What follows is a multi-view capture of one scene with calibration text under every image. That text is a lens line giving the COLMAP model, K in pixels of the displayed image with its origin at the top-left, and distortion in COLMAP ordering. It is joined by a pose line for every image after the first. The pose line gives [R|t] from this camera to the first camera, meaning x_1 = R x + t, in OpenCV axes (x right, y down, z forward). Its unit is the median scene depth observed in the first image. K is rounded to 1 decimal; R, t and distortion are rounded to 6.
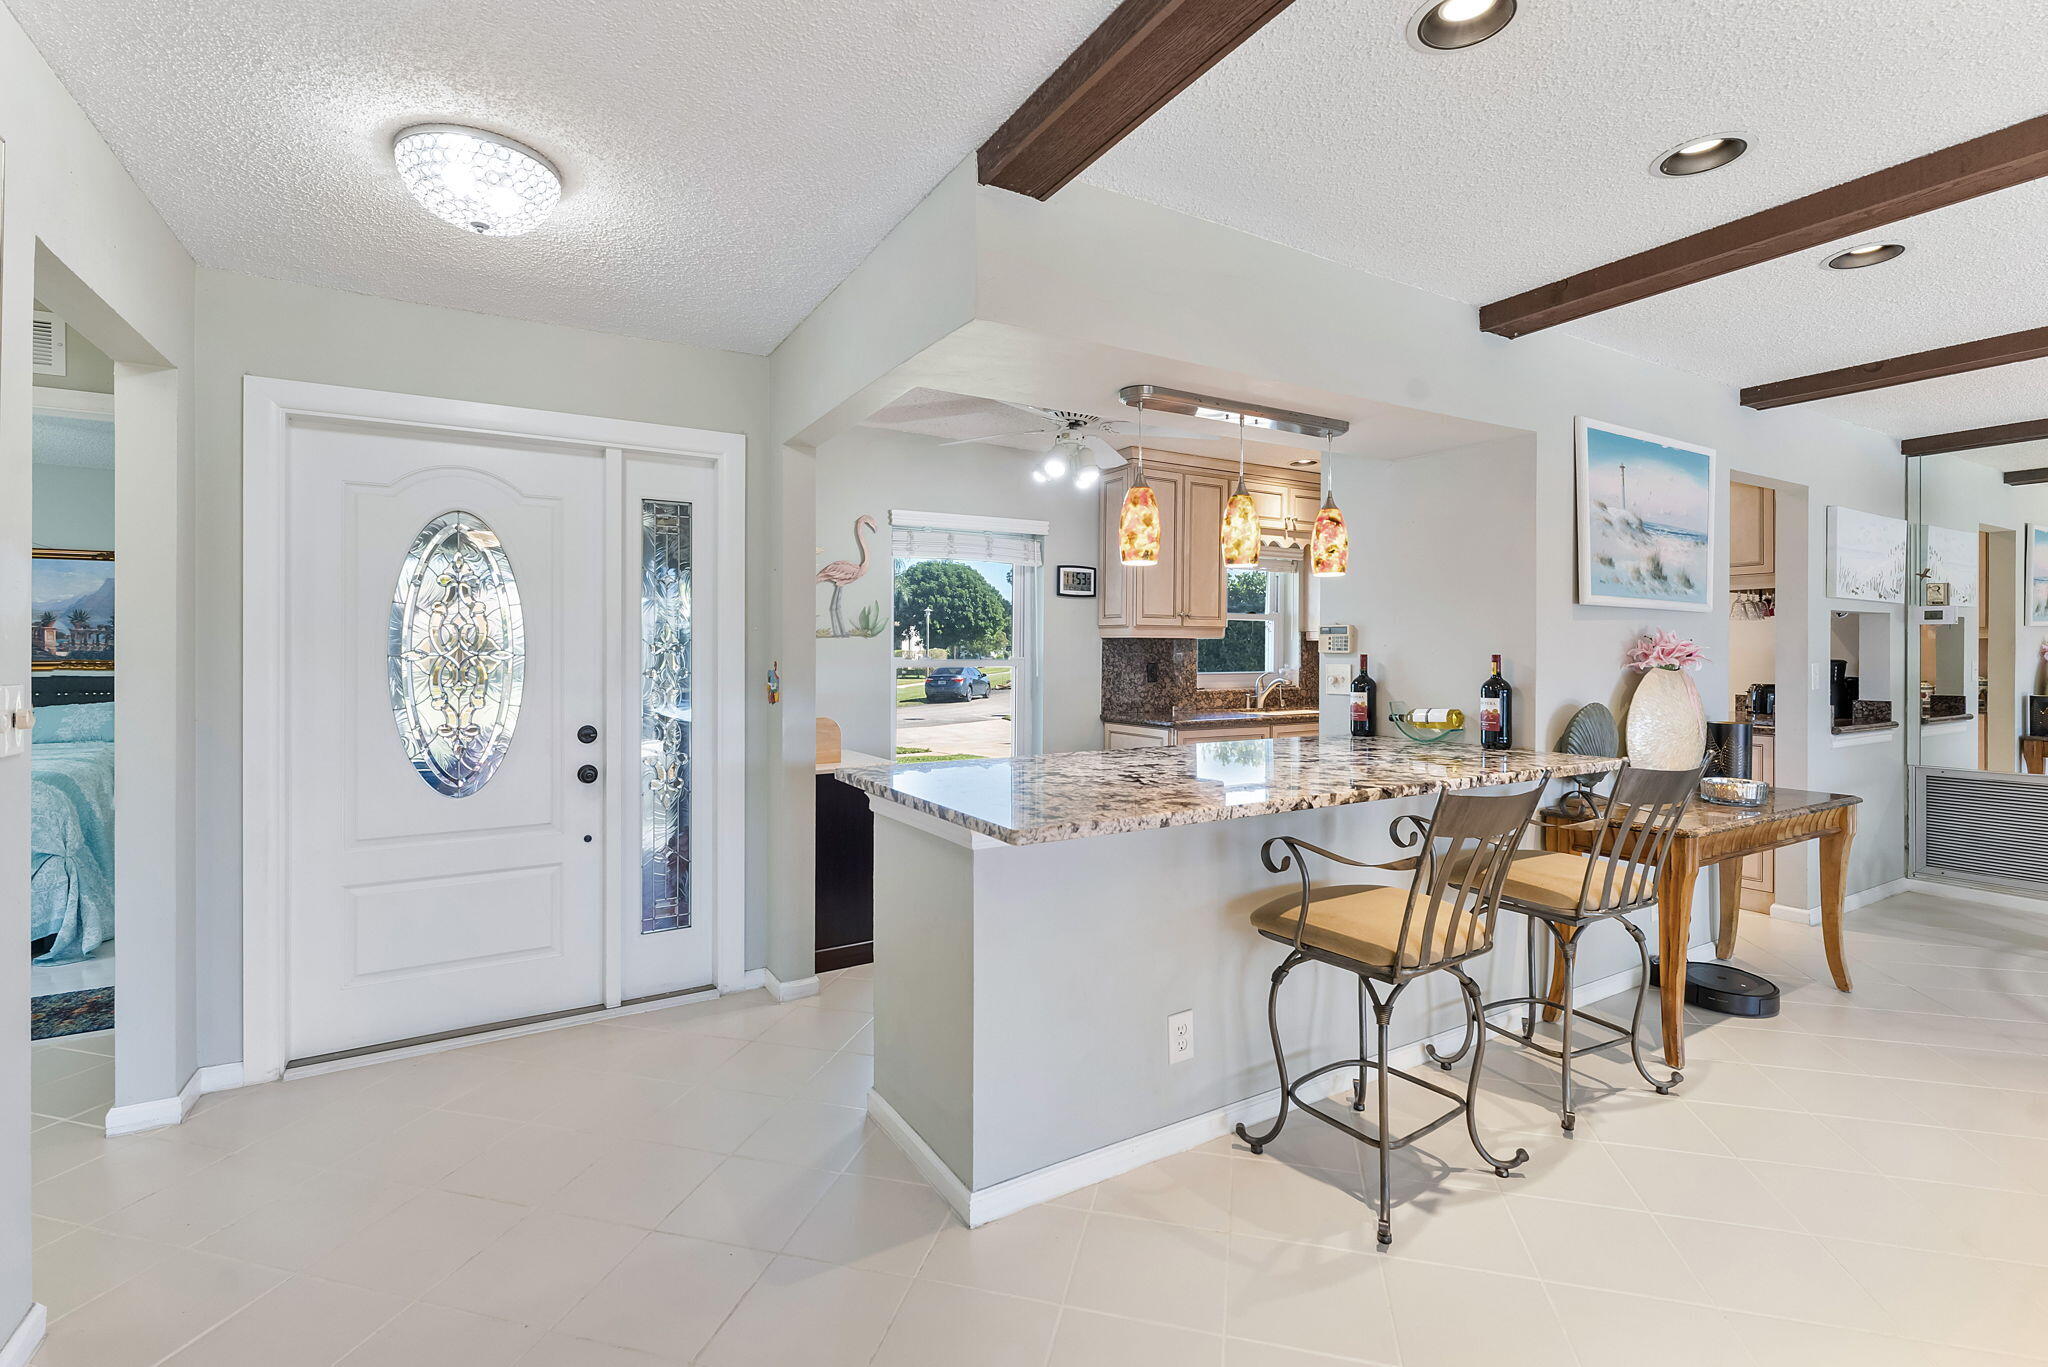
lens RADIAL K [[915.0, 0, 1028.3], [0, 915.0, 644.5], [0, 0, 1]] dist [0.001819, 0.000434]
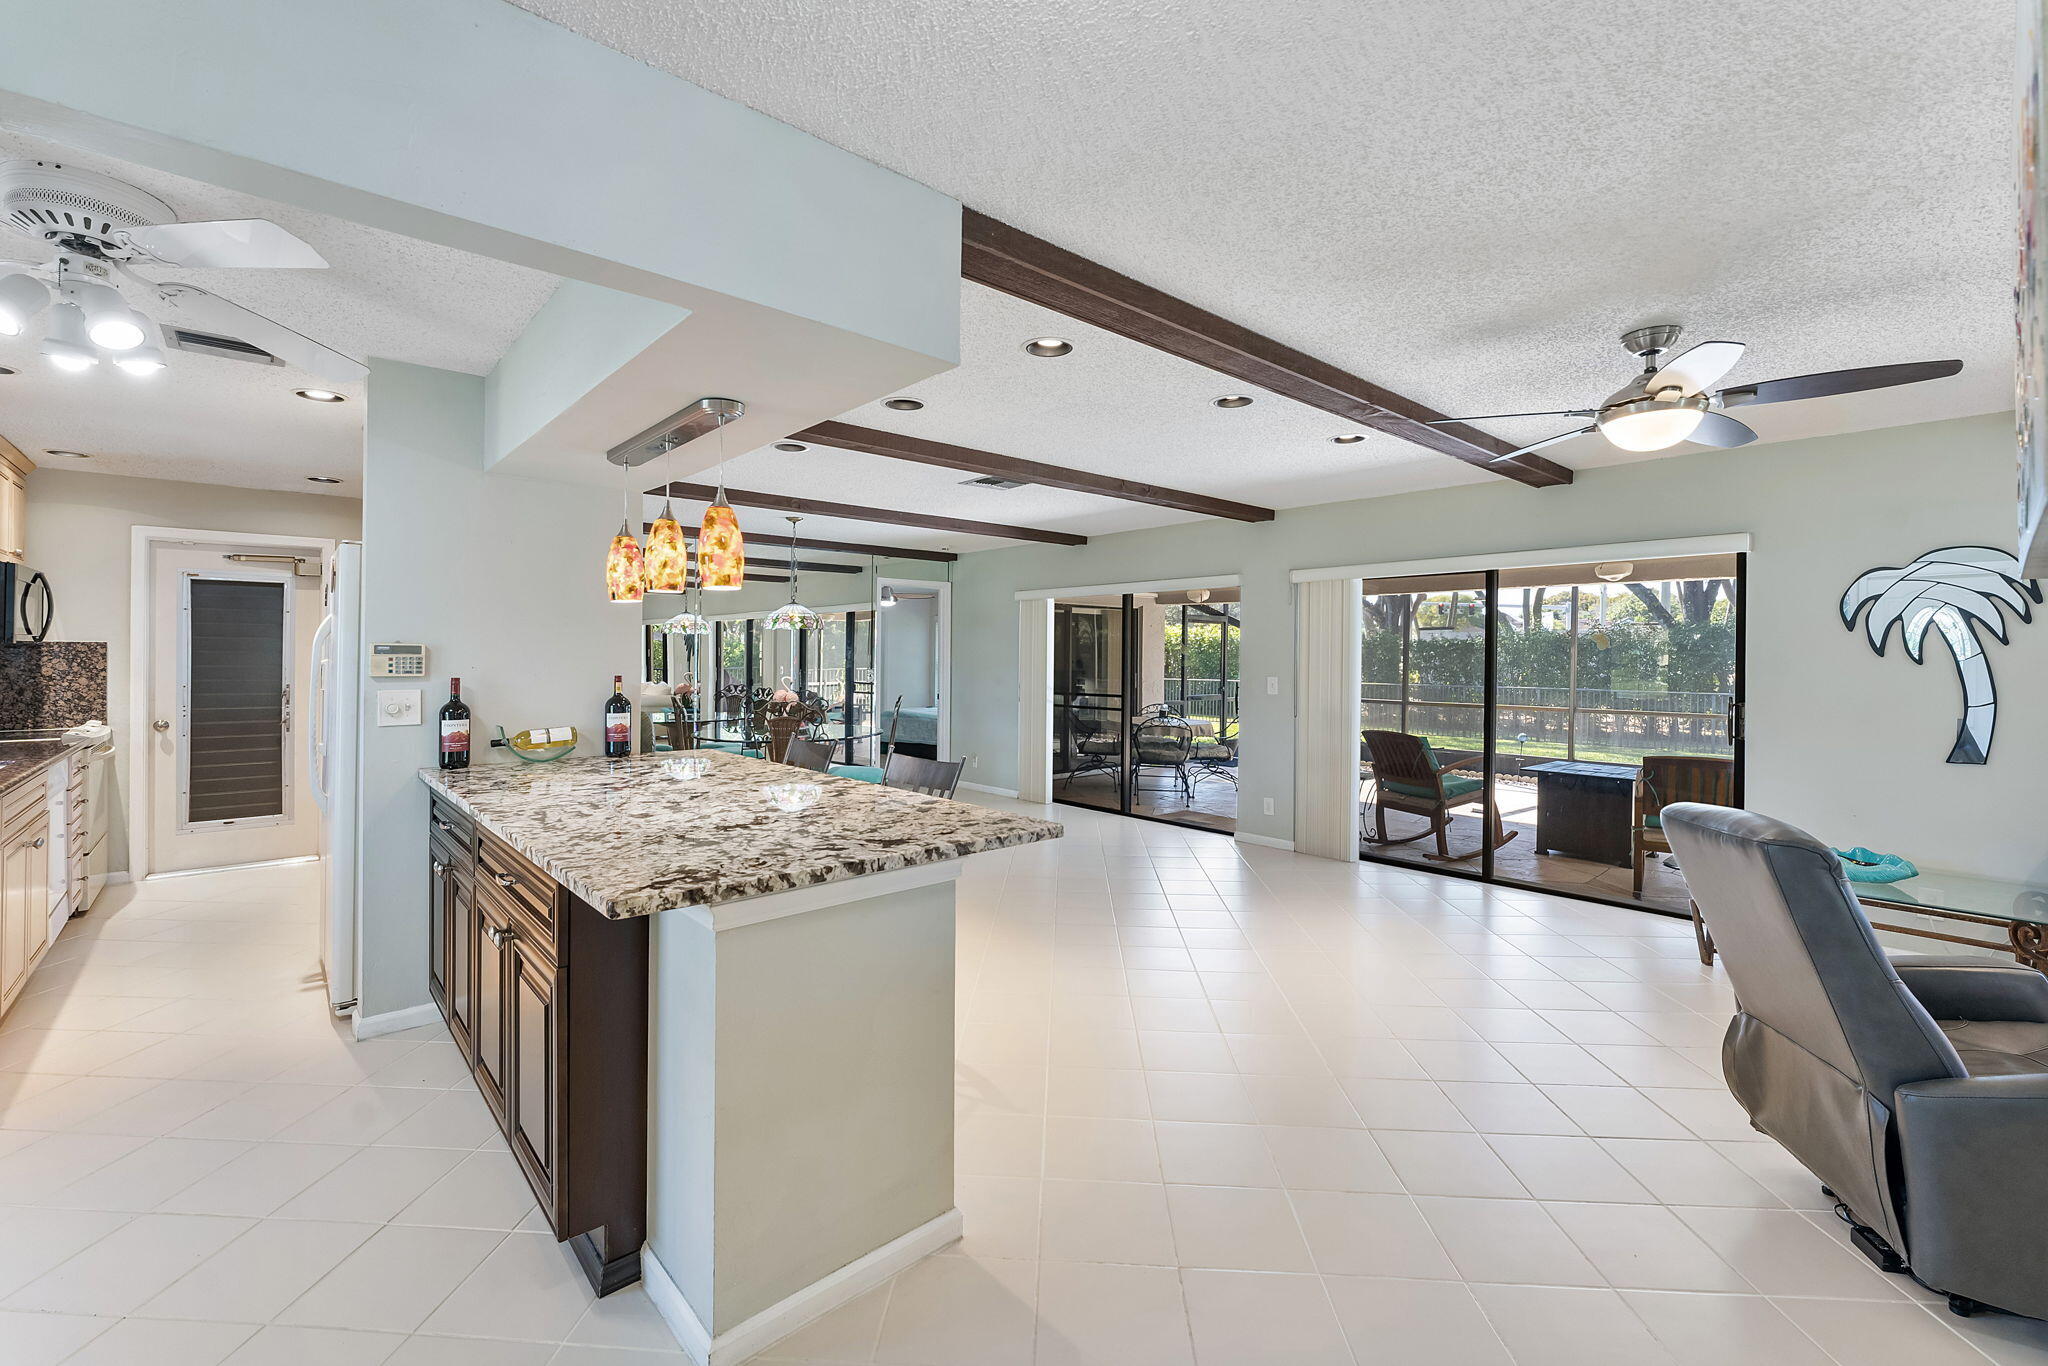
lens RADIAL K [[862.1, 0, 1026.1], [0, 862.1, 656.3], [0, 0, 1]] dist [0.000101, 0.000083]
pose [[-0.185095, -0.003437, 0.982715, -0.569448], [-0.008081, 0.999965, 0.001975, -0.016151], [-0.982687, -0.007576, -0.185116, 0.606357]]
